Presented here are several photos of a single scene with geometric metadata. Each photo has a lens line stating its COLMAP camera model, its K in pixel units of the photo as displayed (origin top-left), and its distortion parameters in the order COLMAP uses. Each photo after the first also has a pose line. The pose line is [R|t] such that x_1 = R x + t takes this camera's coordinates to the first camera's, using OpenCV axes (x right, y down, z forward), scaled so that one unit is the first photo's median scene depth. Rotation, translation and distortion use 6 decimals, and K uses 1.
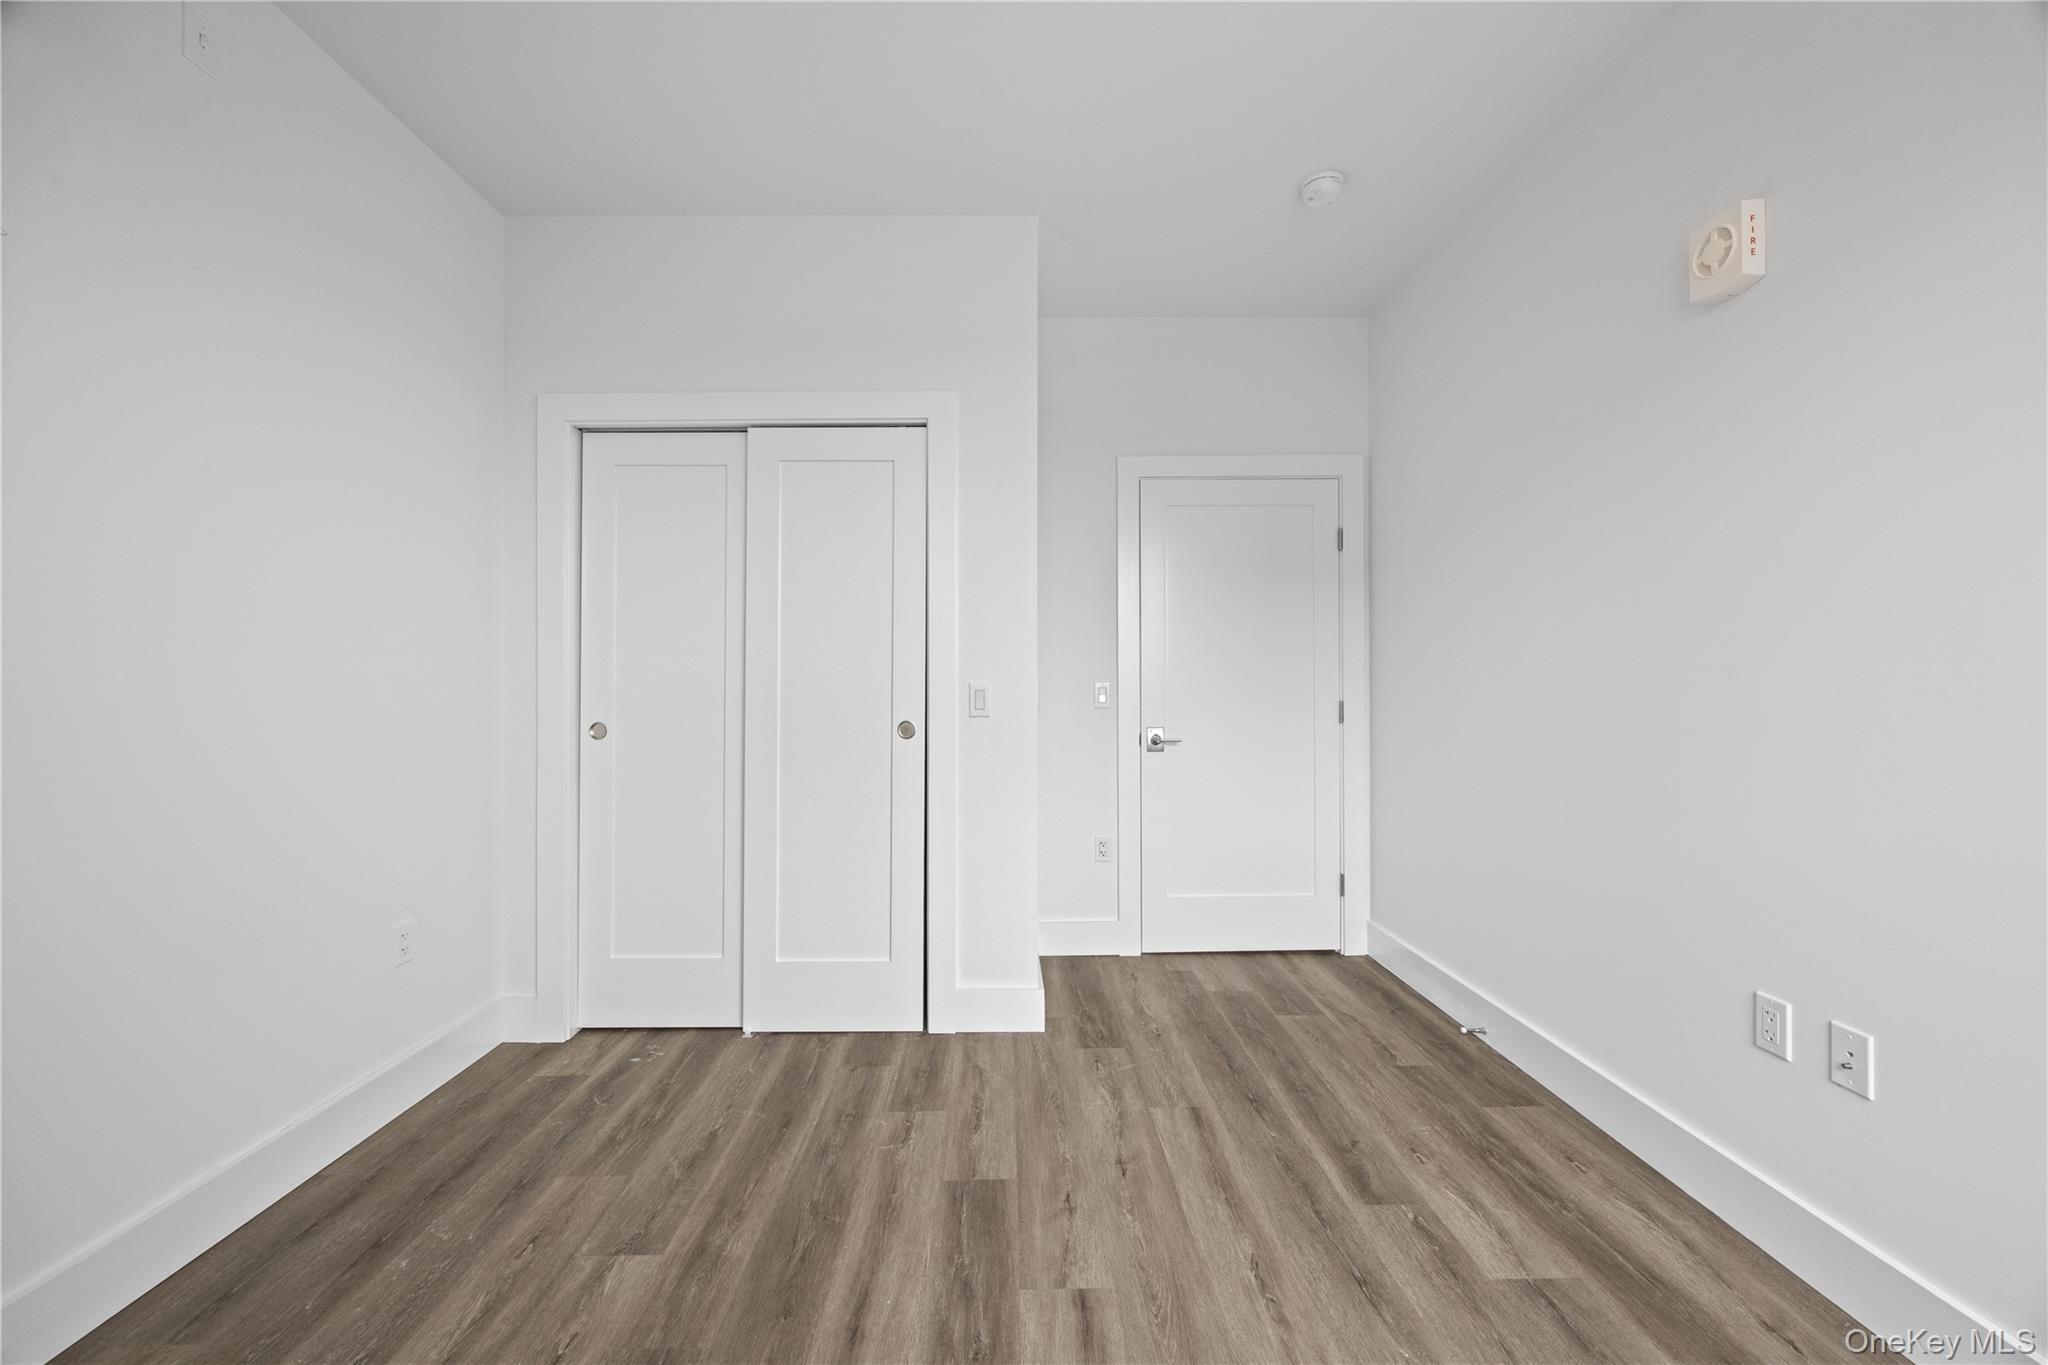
lens RADIAL K [[787.8, 0, 1013.8], [0, 787.8, 670.3], [0, 0, 1]] dist [-0.003089, 0.000463]
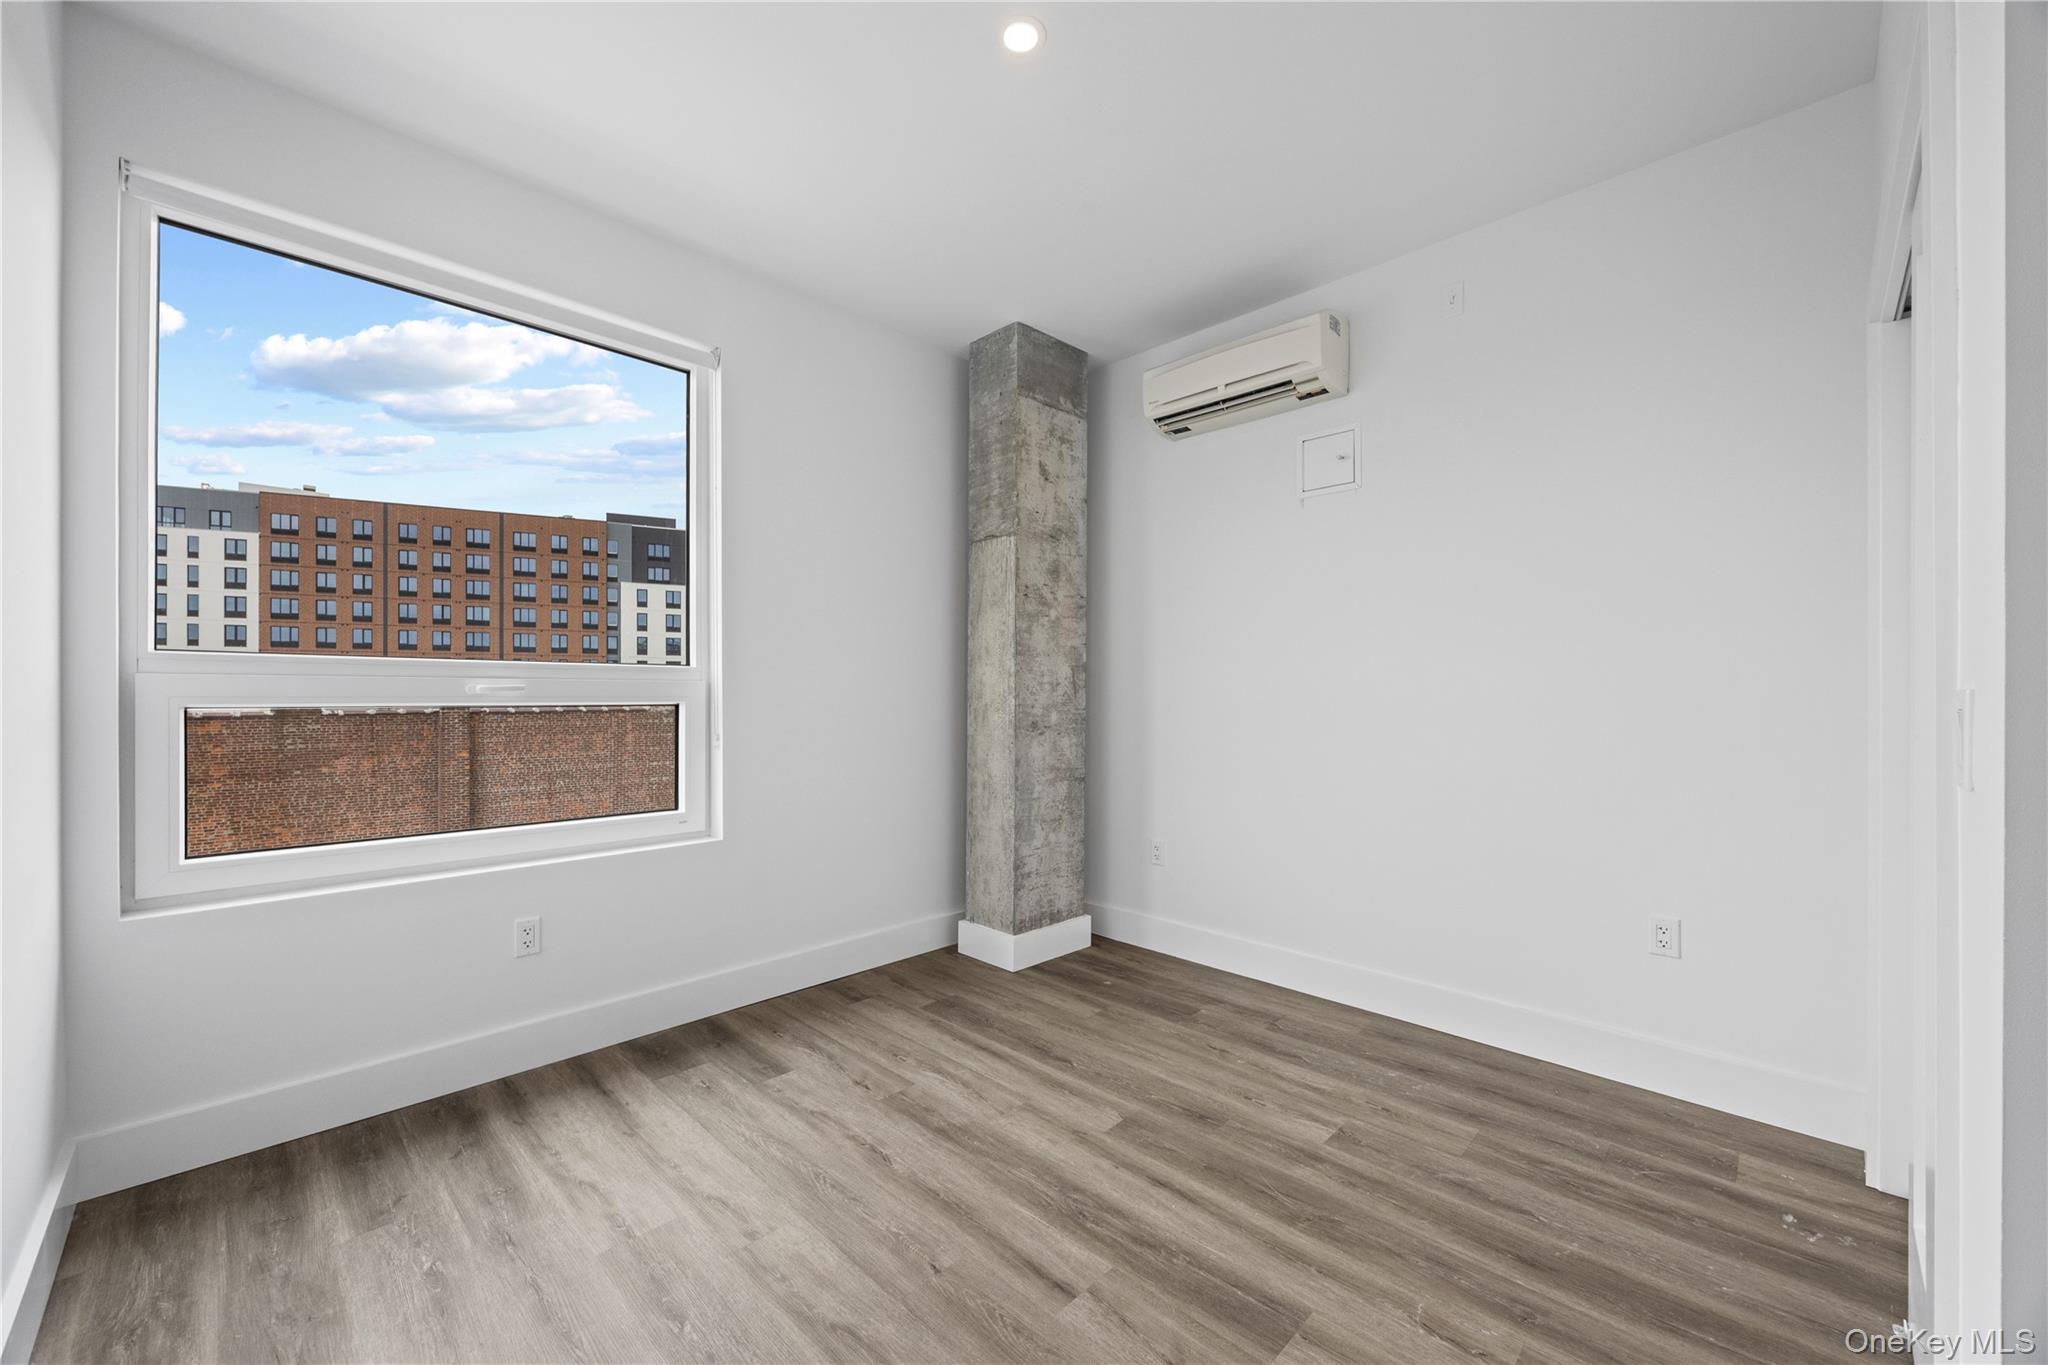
lens RADIAL K [[787.8, 0, 1036.1], [0, 787.8, 690.4], [0, 0, 1]] dist [-0.003089, 0.000463]
pose [[-0.697099, 0.003900, -0.716965, 0.582970], [0.015866, 0.999824, -0.009989, 0.012816], [0.716800, -0.018339, -0.697038, 1.166833]]
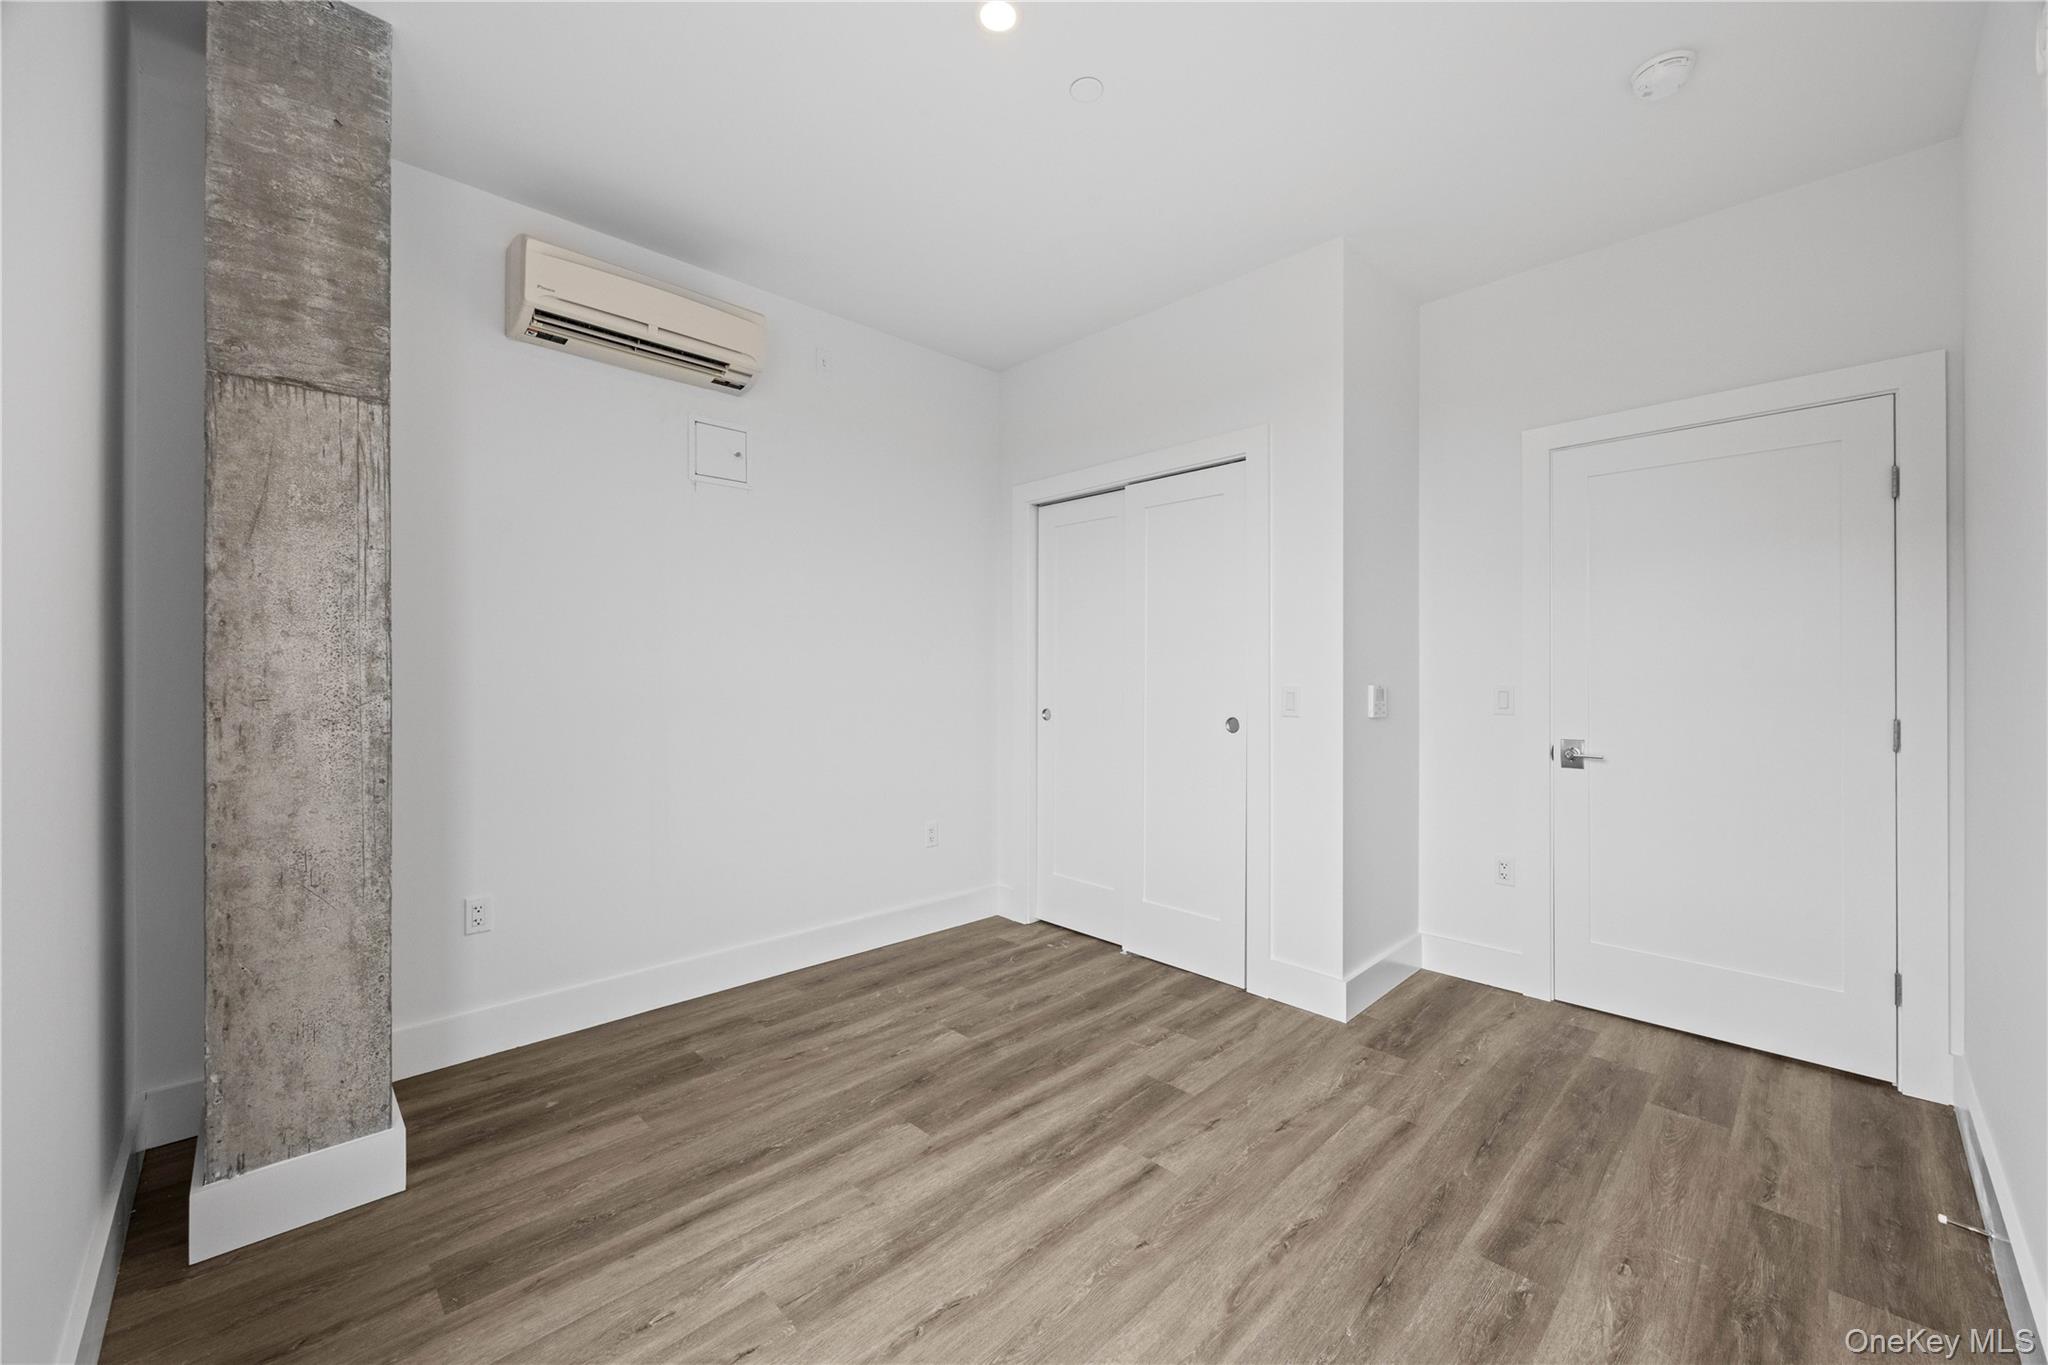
lens RADIAL K [[787.8, 0, 1019.4], [0, 787.8, 664.9], [0, 0, 1]] dist [-0.003089, 0.000463]
pose [[0.689730, -0.001063, -0.724066, 0.597535], [0.005841, 0.999975, 0.004096, -0.025153], [0.724043, -0.007054, 0.689719, -0.030716]]
